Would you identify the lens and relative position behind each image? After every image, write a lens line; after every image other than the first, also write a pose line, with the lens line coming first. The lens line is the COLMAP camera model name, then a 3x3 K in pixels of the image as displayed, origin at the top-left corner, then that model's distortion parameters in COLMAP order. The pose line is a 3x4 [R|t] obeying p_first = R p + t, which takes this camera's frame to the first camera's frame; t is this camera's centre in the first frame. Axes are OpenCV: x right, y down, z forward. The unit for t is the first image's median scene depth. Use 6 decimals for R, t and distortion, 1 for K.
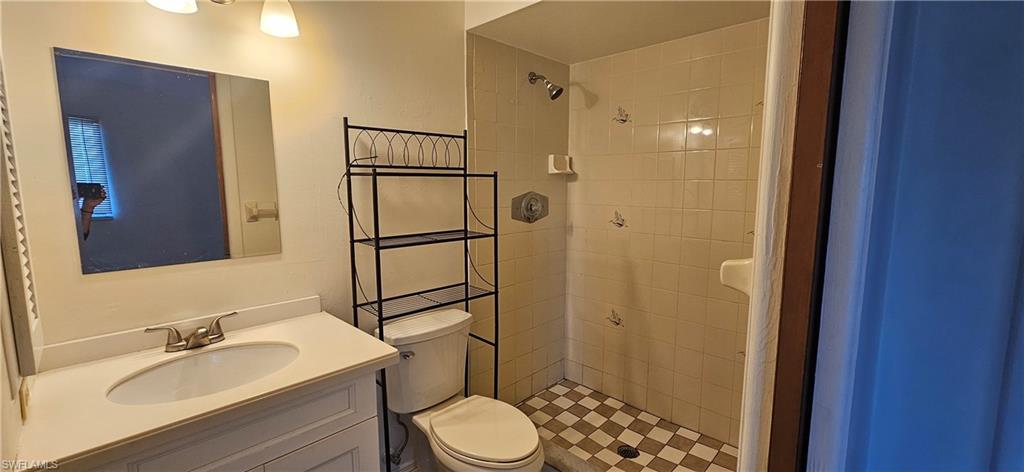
lens RADIAL K [[418.9, 0, 512.0], [0, 418.9, 236.0], [0, 0, 1]] dist [0.000452, 0.000145]
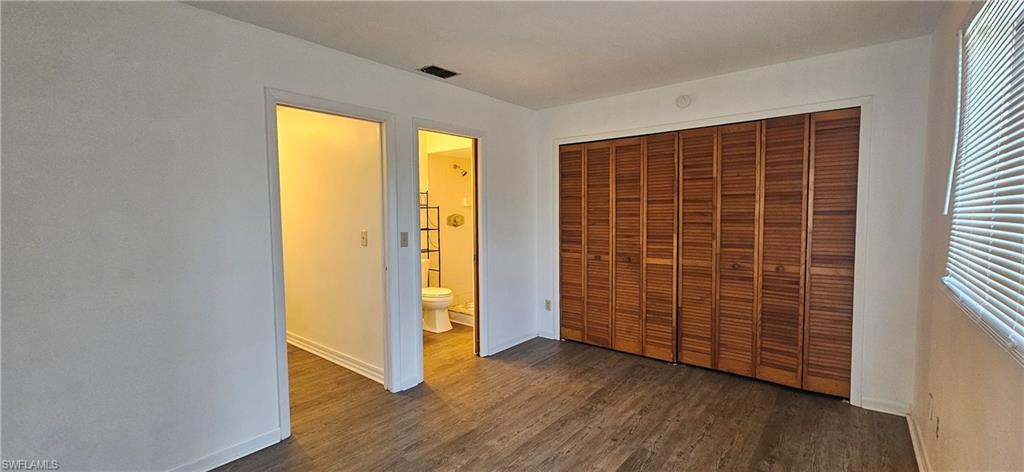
lens RADIAL K [[418.9, 0, 512.0], [0, 418.9, 236.0], [0, 0, 1]] dist [0.000452, 0.000145]
pose [[0.995892, -0.014031, 0.089461, 0.156179], [0.019616, 0.997893, -0.061850, 0.179441], [-0.088404, 0.063350, 0.994068, -1.427657]]
